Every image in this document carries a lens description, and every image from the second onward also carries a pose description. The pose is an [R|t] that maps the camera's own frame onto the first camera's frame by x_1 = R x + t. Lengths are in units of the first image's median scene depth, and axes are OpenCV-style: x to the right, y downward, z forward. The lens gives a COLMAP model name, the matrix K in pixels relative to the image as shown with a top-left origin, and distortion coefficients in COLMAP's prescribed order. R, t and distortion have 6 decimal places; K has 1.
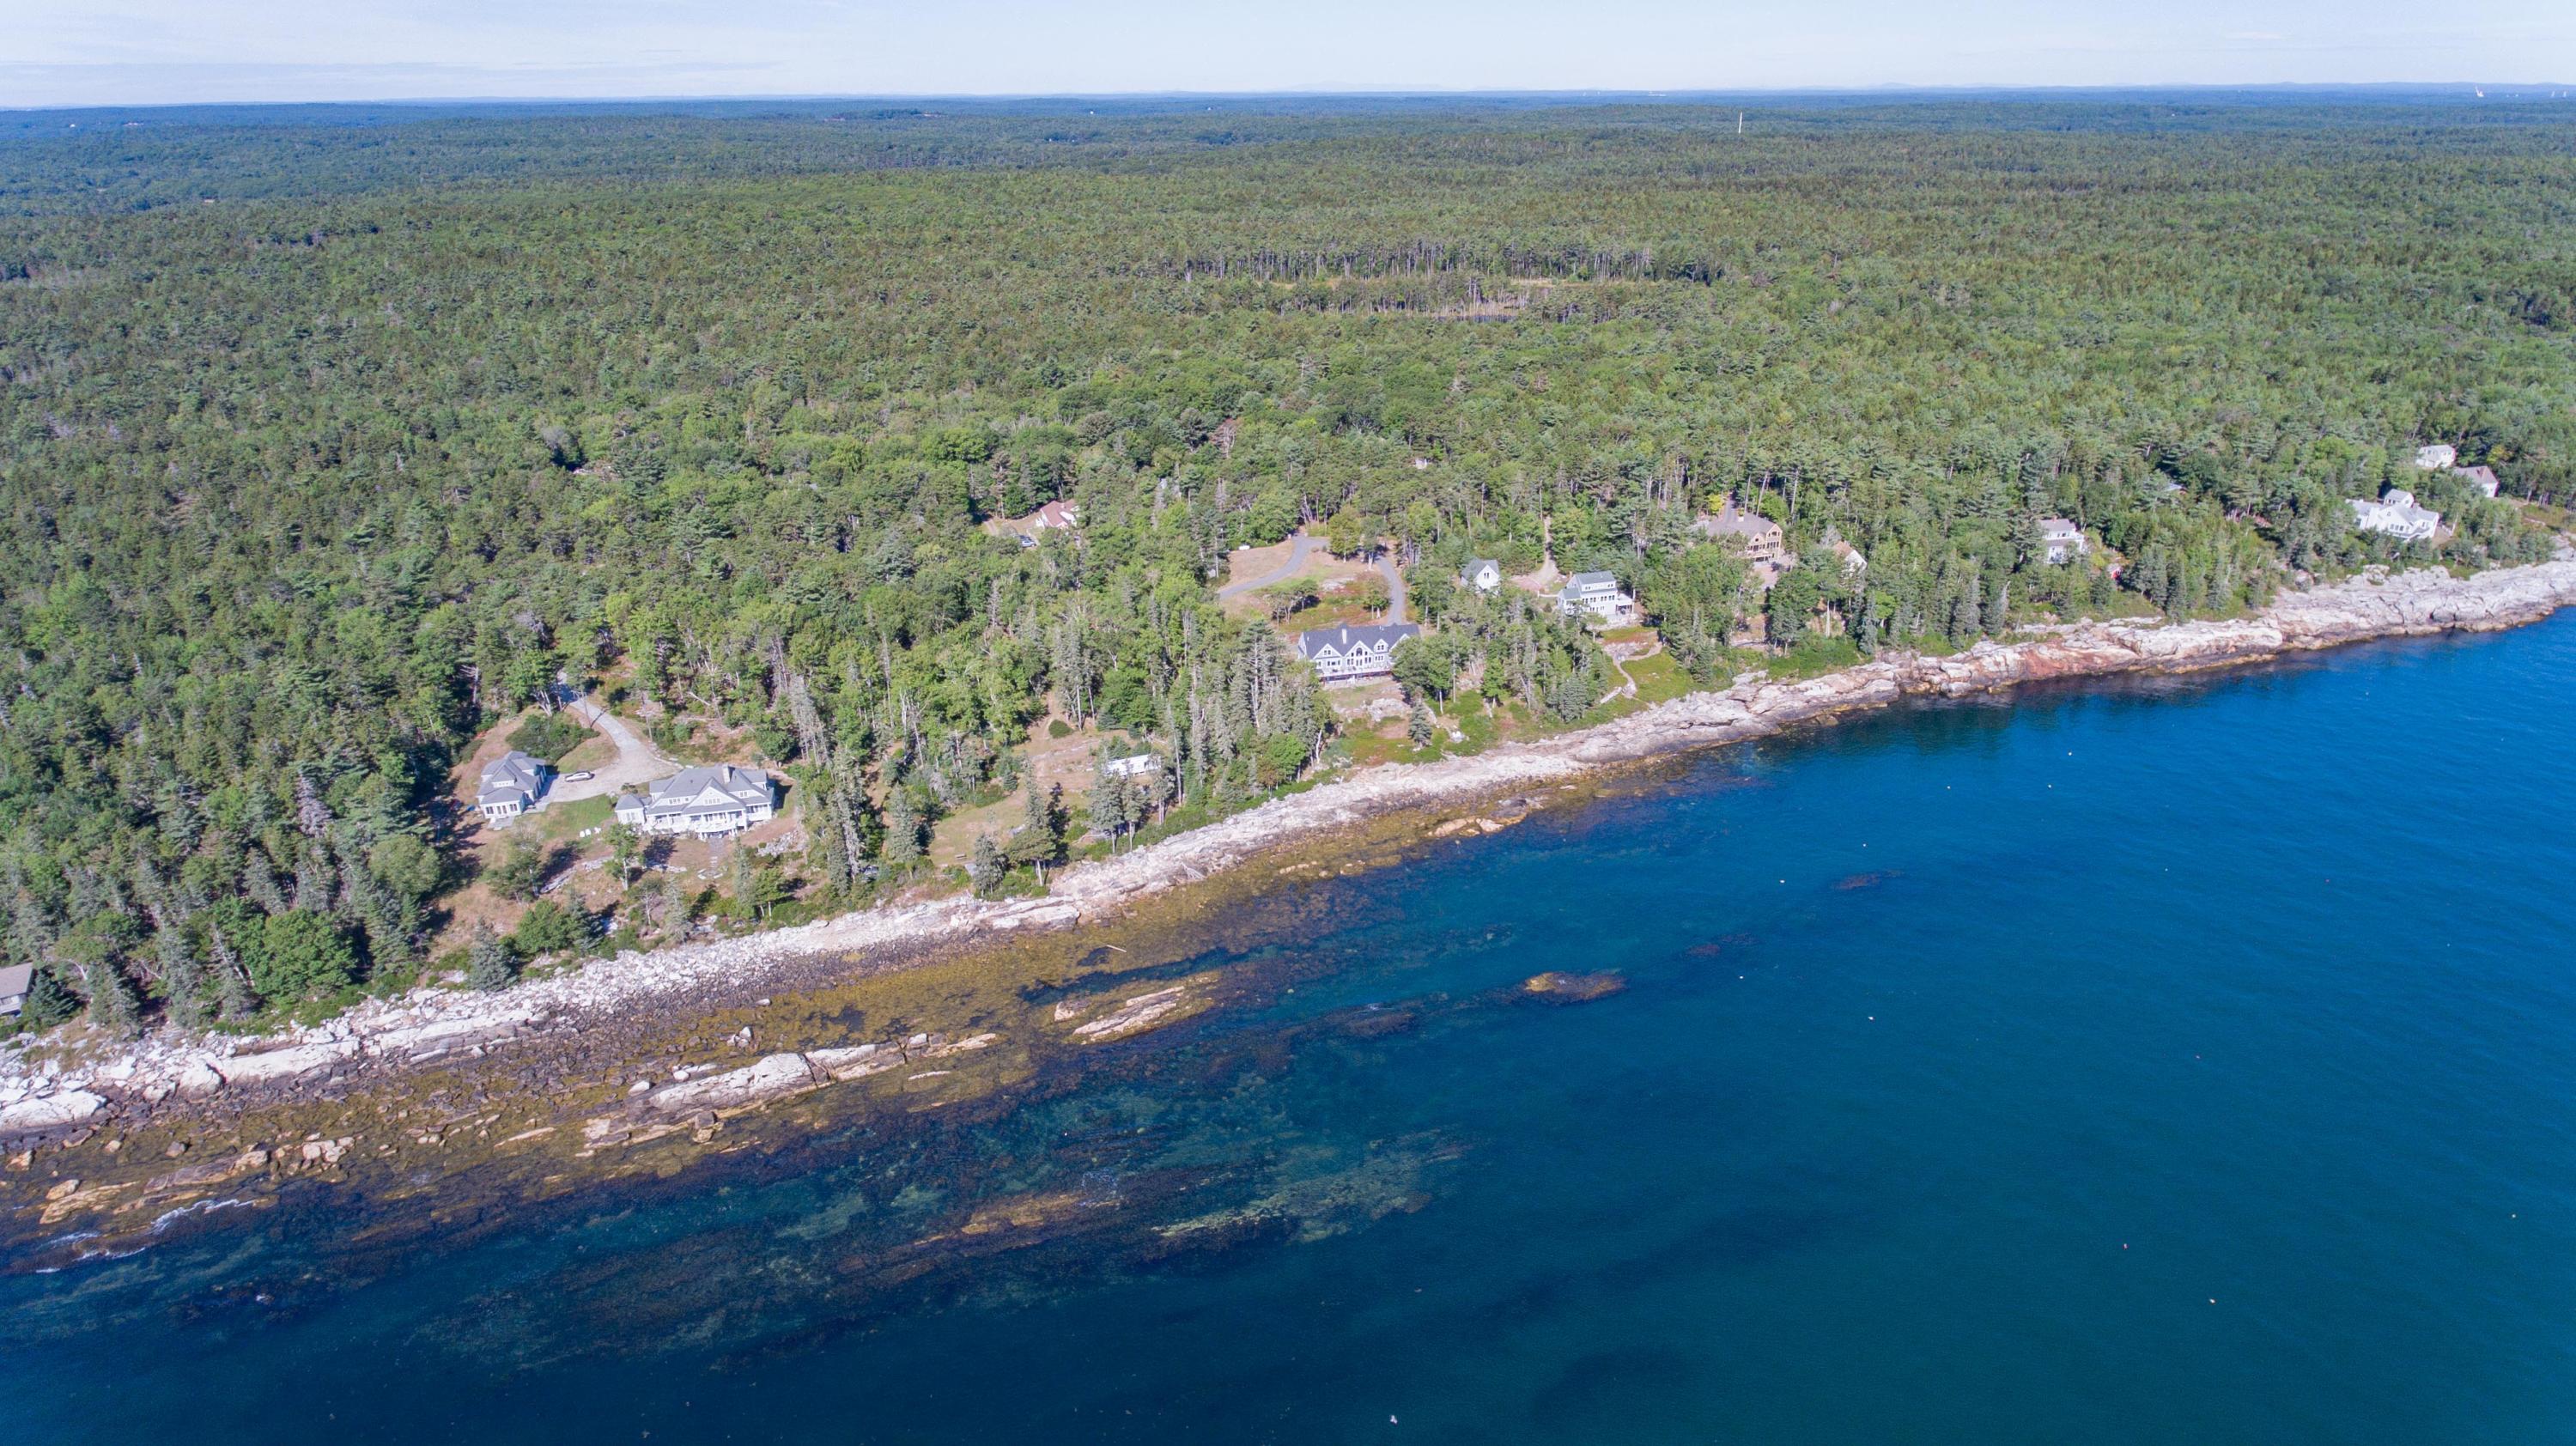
lens RADIAL K [[1503.8, 0, 1303.8], [0, 1503.8, 730.8], [0, 0, 1]] dist [0.000960, -0.002865]
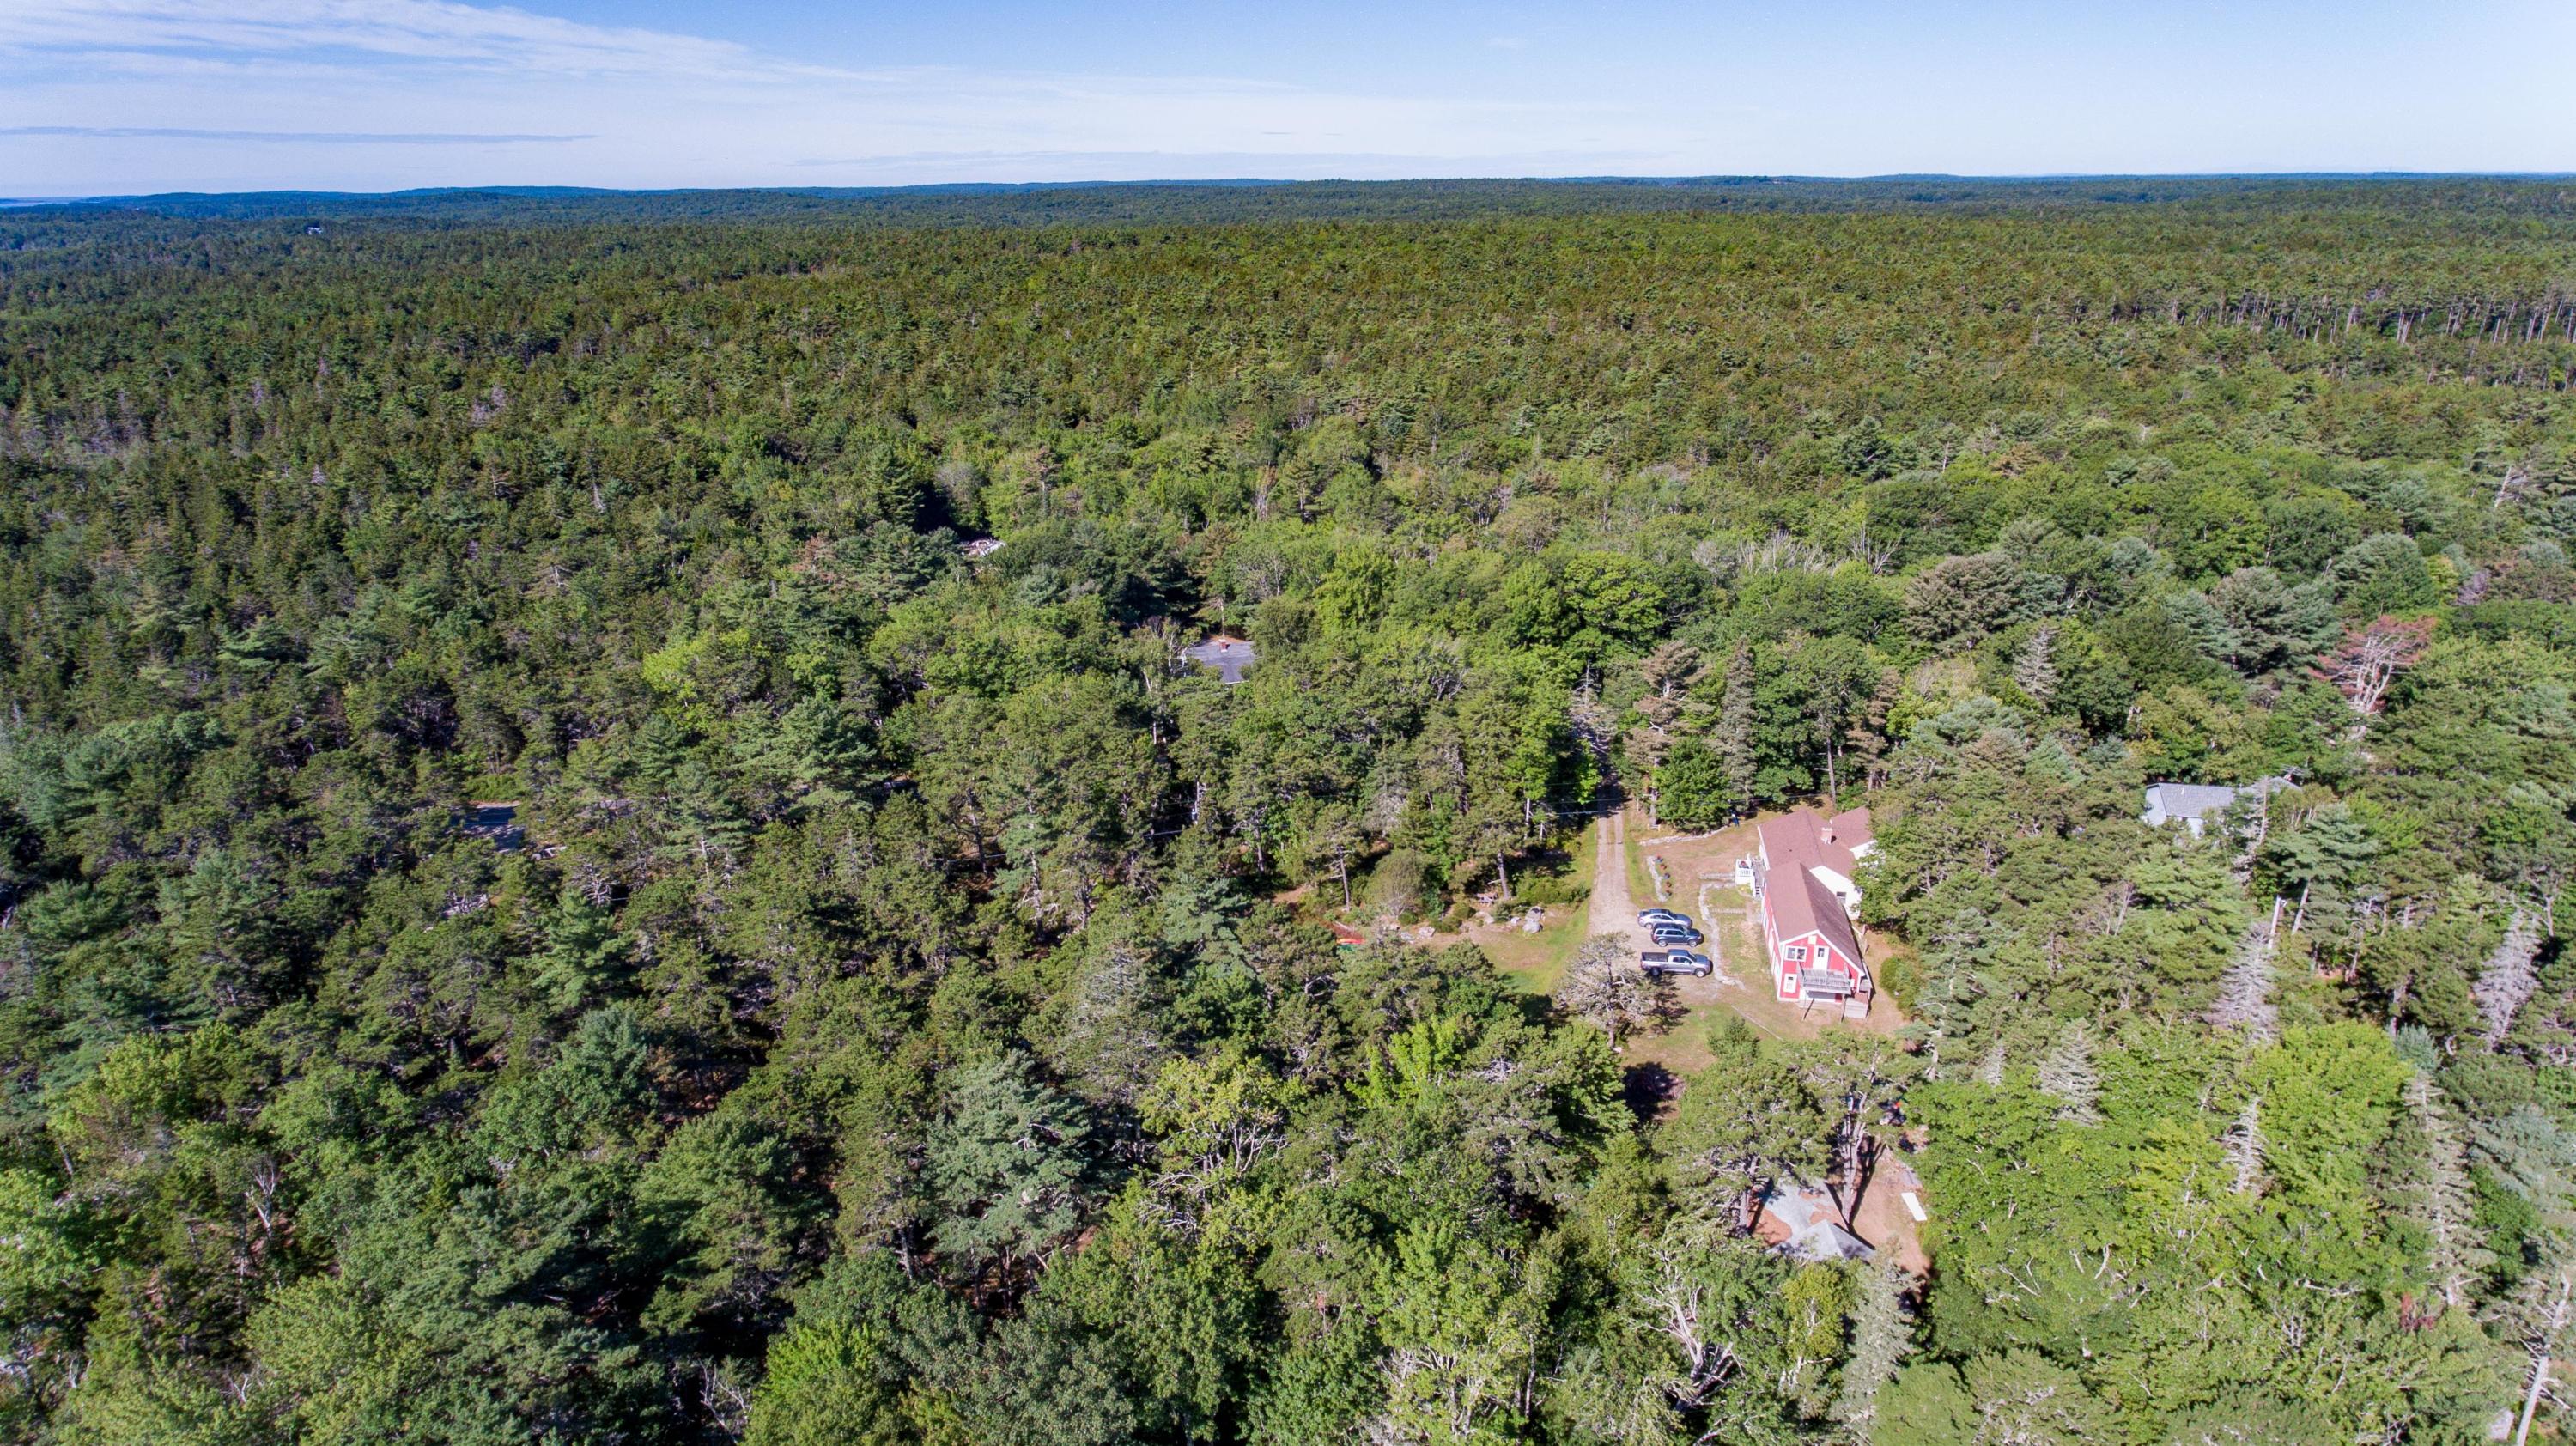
lens RADIAL K [[1503.8, 0, 1303.8], [0, 1503.8, 730.8], [0, 0, 1]] dist [0.000960, -0.002865]
pose [[0.868828, 0.171346, -0.464519, -0.136461], [-0.193643, 0.981072, -0.000301, -0.183676], [0.455675, 0.090212, 0.885563, 0.805098]]
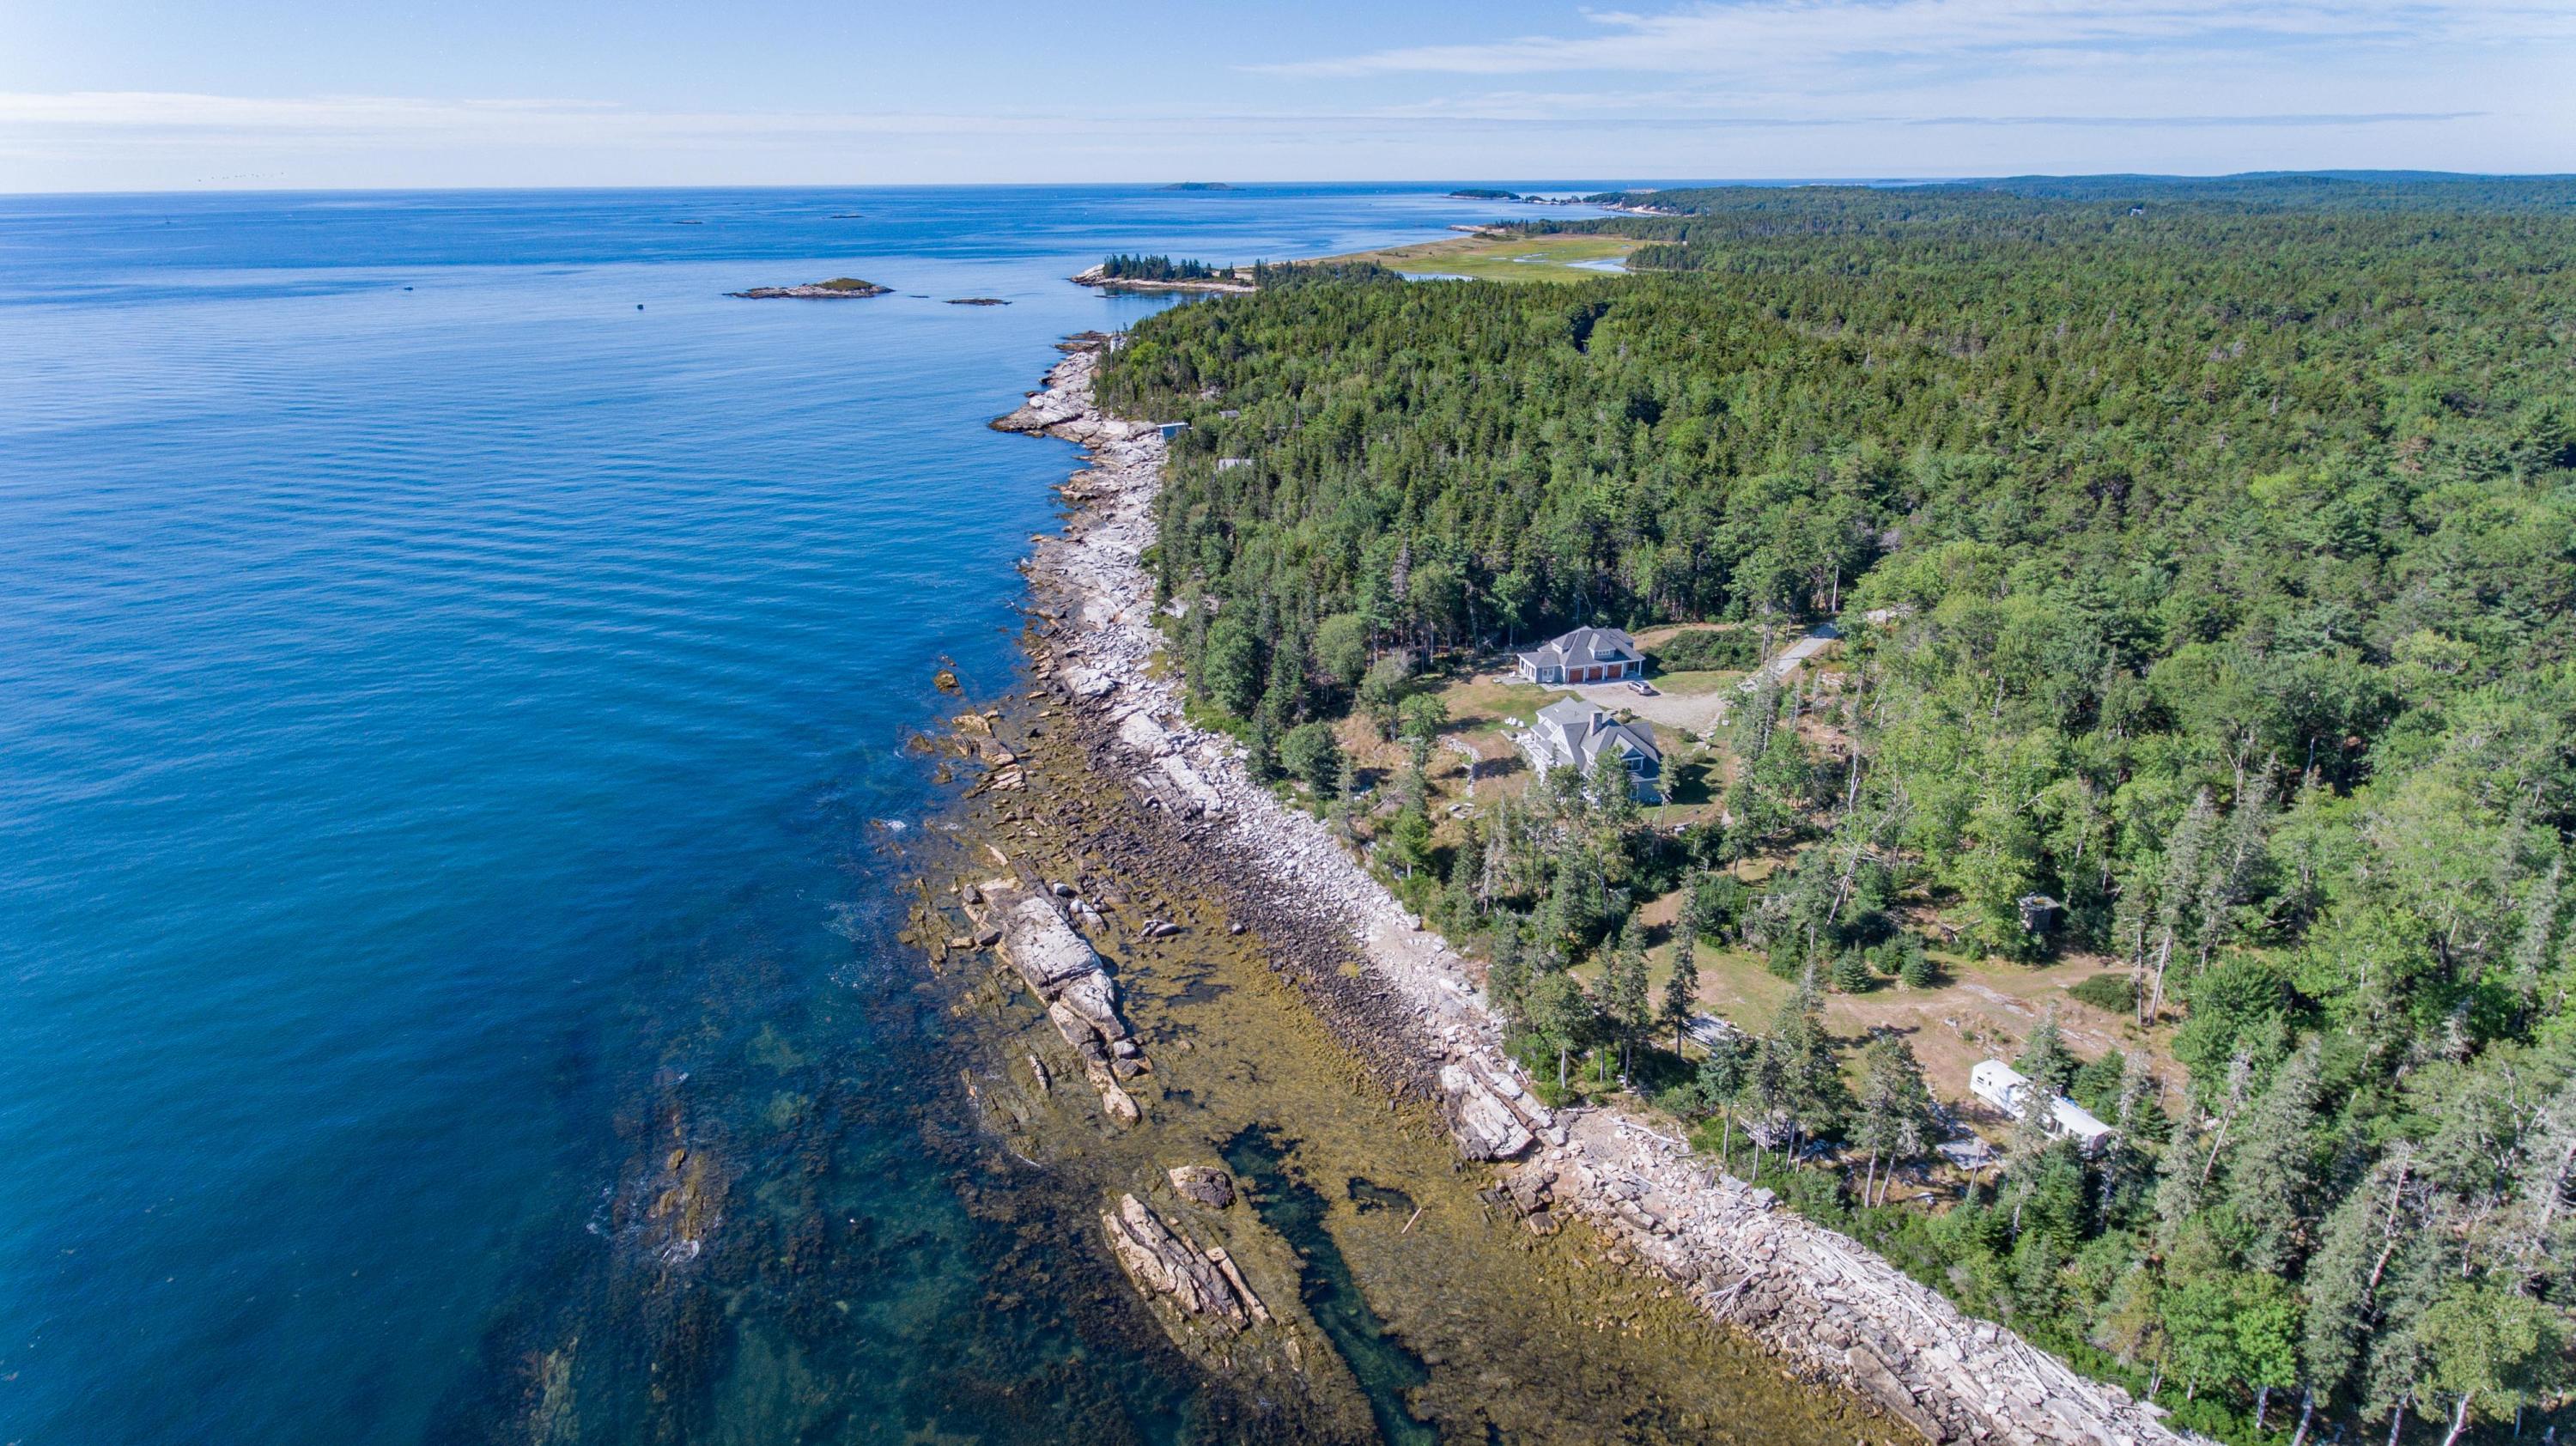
lens RADIAL K [[1503.8, 0, 1303.8], [0, 1503.8, 730.8], [0, 0, 1]] dist [0.000960, -0.002865]
pose [[0.013702, 0.352190, -0.935828, 0.221532], [-0.385698, 0.865347, 0.320018, -0.112805], [0.922523, 0.356563, 0.147696, 0.609862]]
